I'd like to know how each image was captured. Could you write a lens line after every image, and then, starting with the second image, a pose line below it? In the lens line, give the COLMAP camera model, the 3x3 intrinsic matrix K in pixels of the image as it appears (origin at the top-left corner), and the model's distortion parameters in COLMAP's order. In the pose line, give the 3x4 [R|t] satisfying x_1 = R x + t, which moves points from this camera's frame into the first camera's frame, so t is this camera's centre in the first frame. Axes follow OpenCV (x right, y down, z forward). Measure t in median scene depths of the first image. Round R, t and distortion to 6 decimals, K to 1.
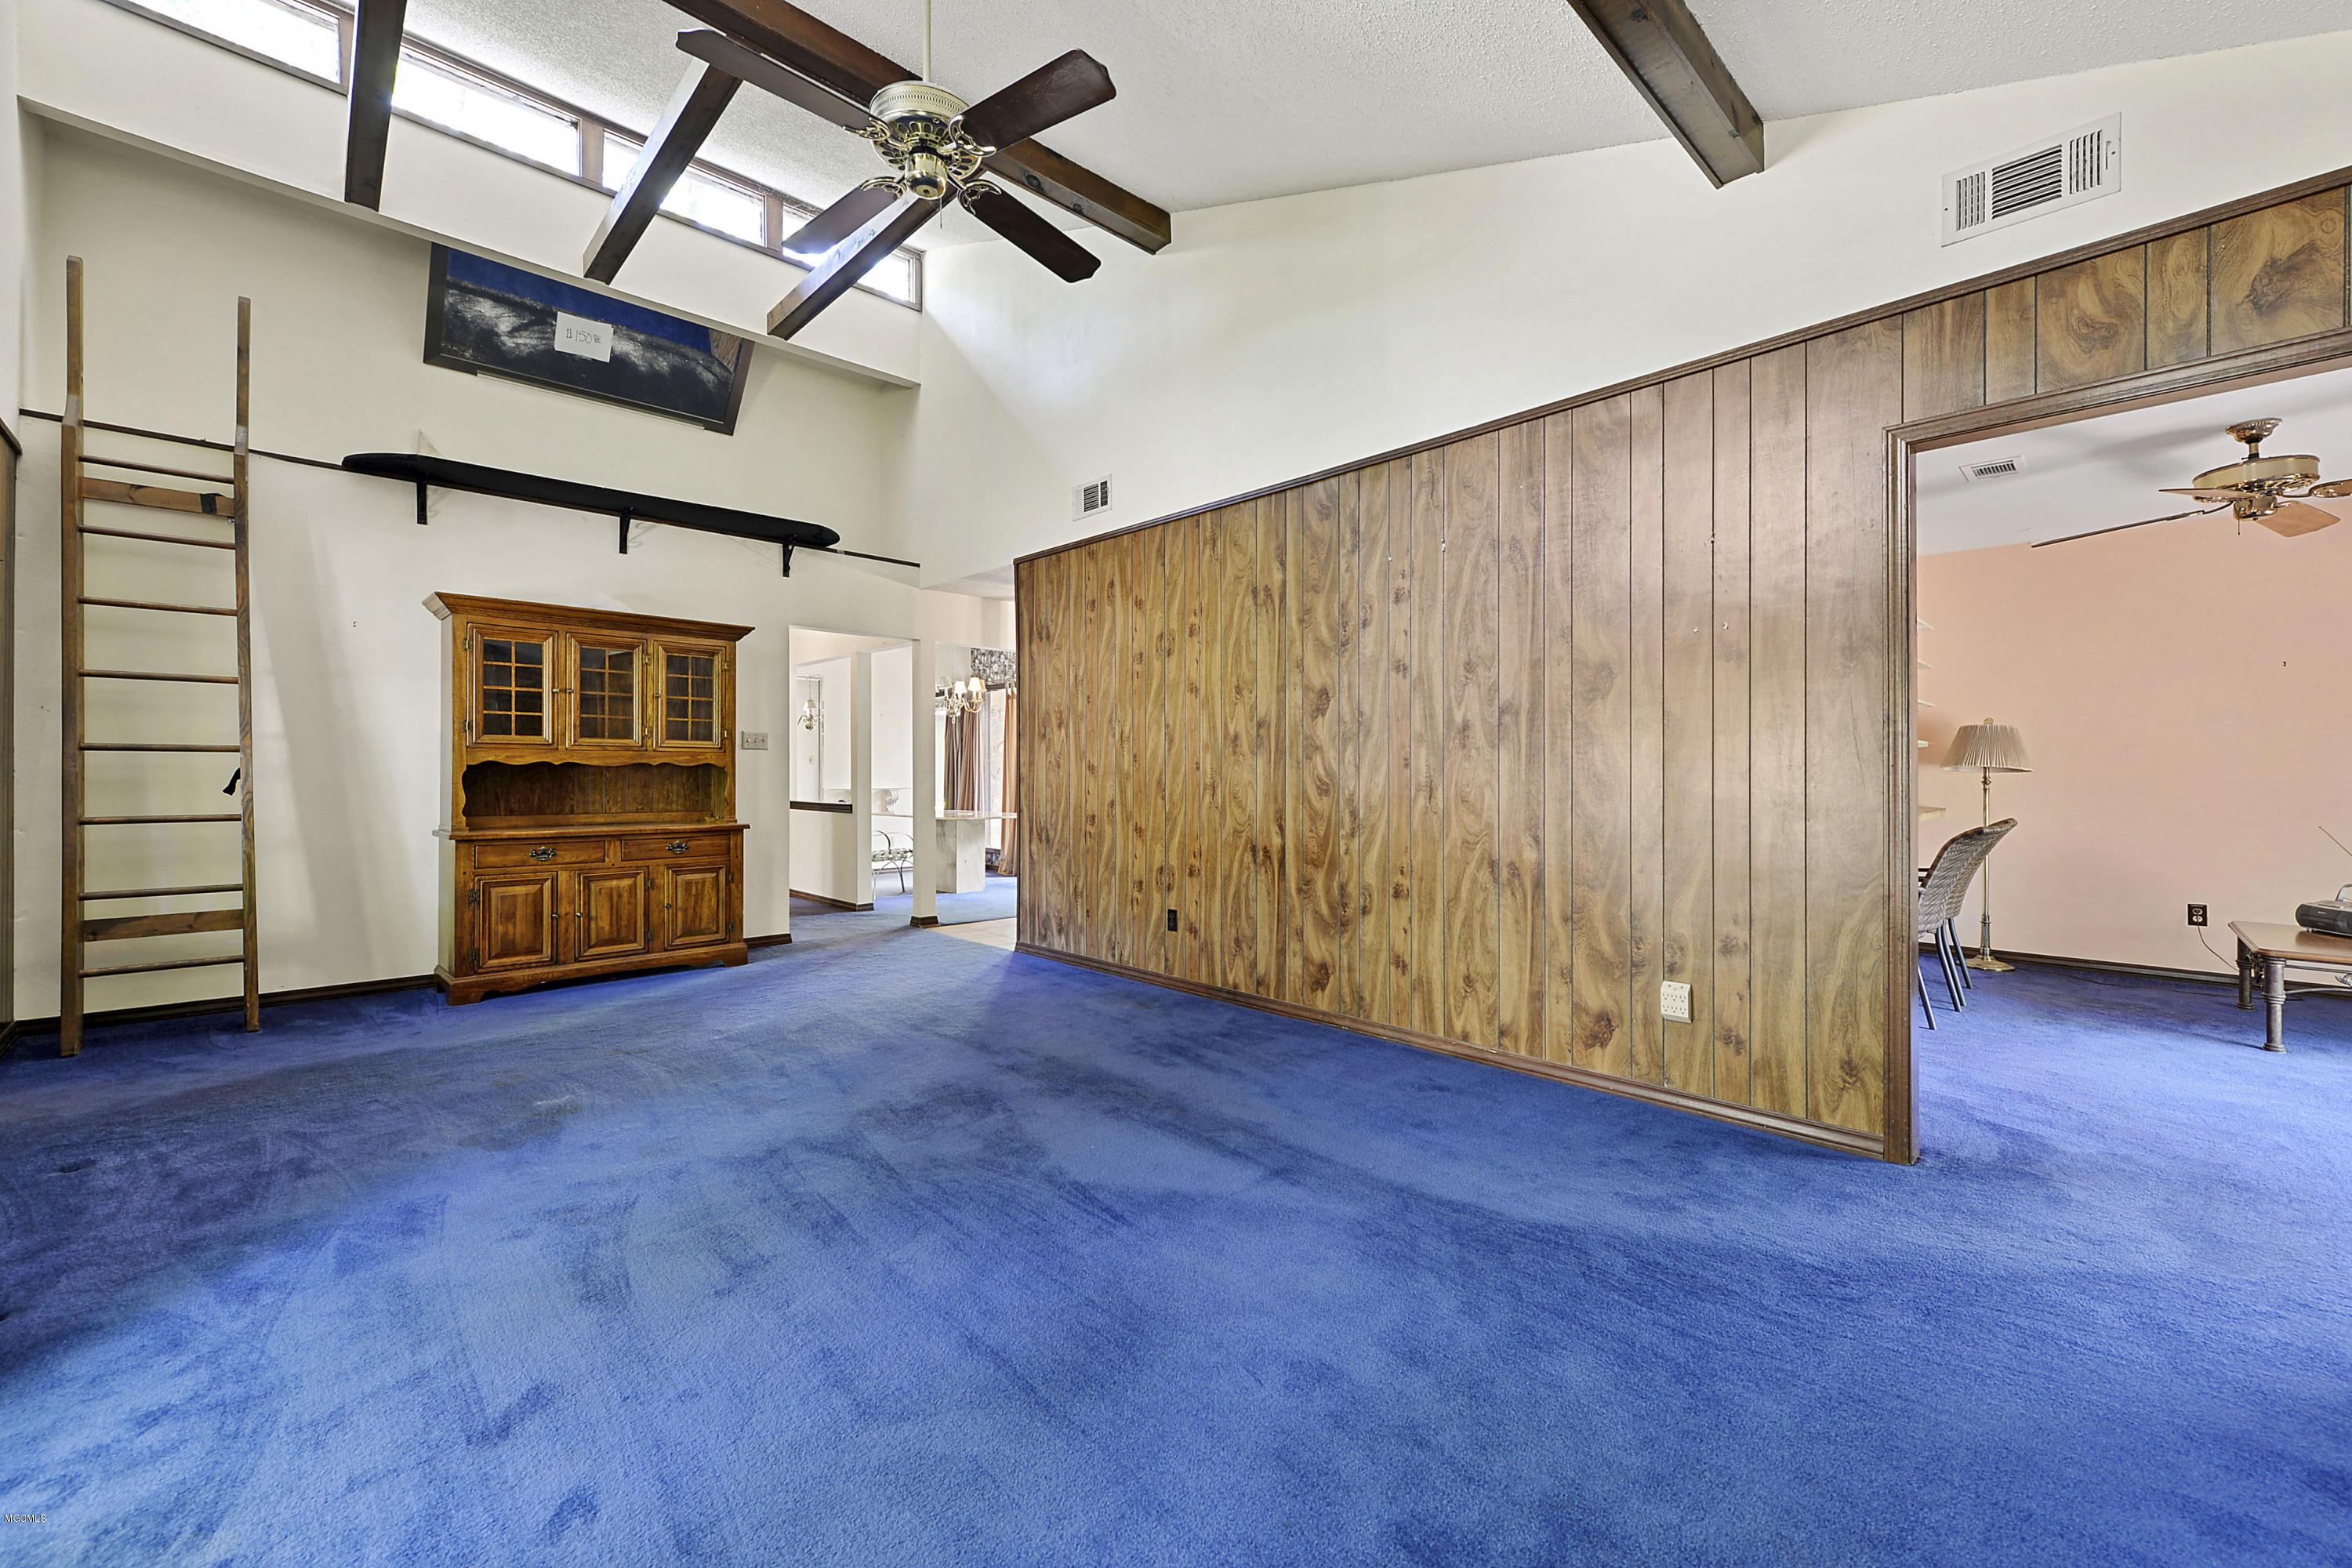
lens RADIAL K [[936.1, 0, 1174.5], [0, 936.1, 773.5], [0, 0, 1]] dist [0.000488, -0.000152]
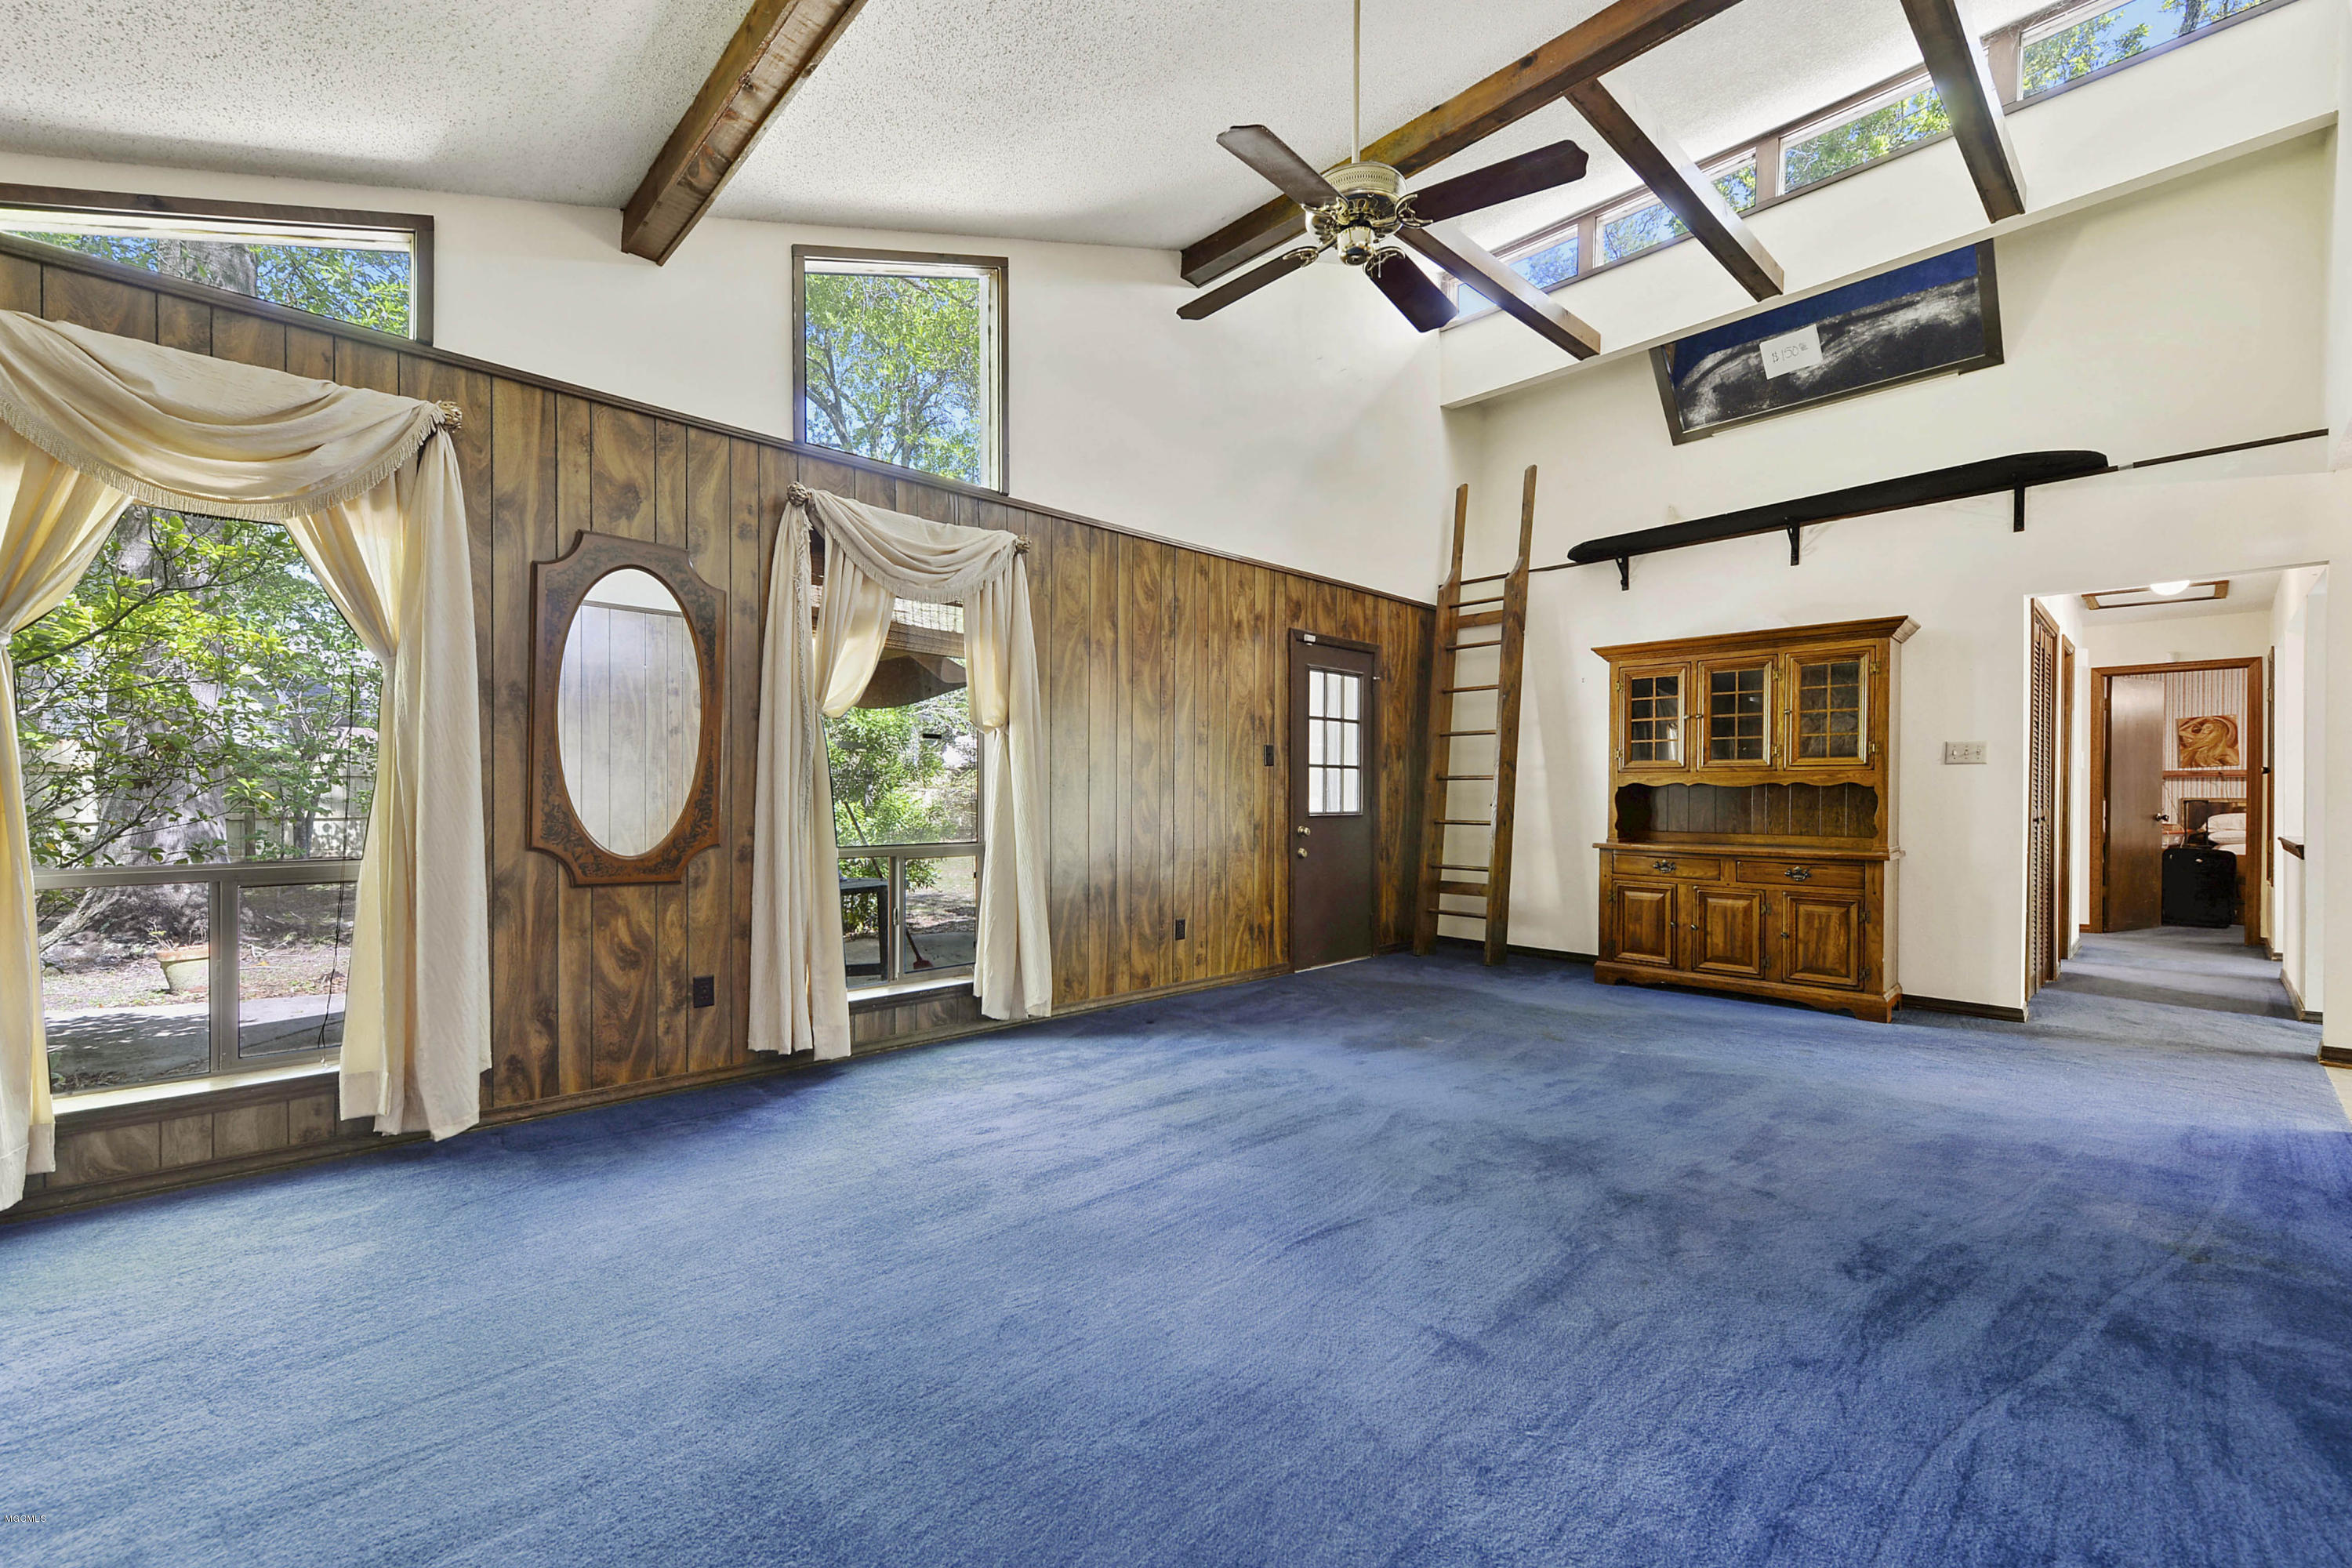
lens RADIAL K [[957.0, 0, 1171.4], [0, 957.0, 798.5], [0, 0, 1]] dist [0.001044, 0.000213]
pose [[-0.010029, 0.003434, -0.999944, 0.460852], [-0.003112, 0.999989, 0.003465, 0.003235], [0.999945, 0.003147, -0.010018, 0.428064]]
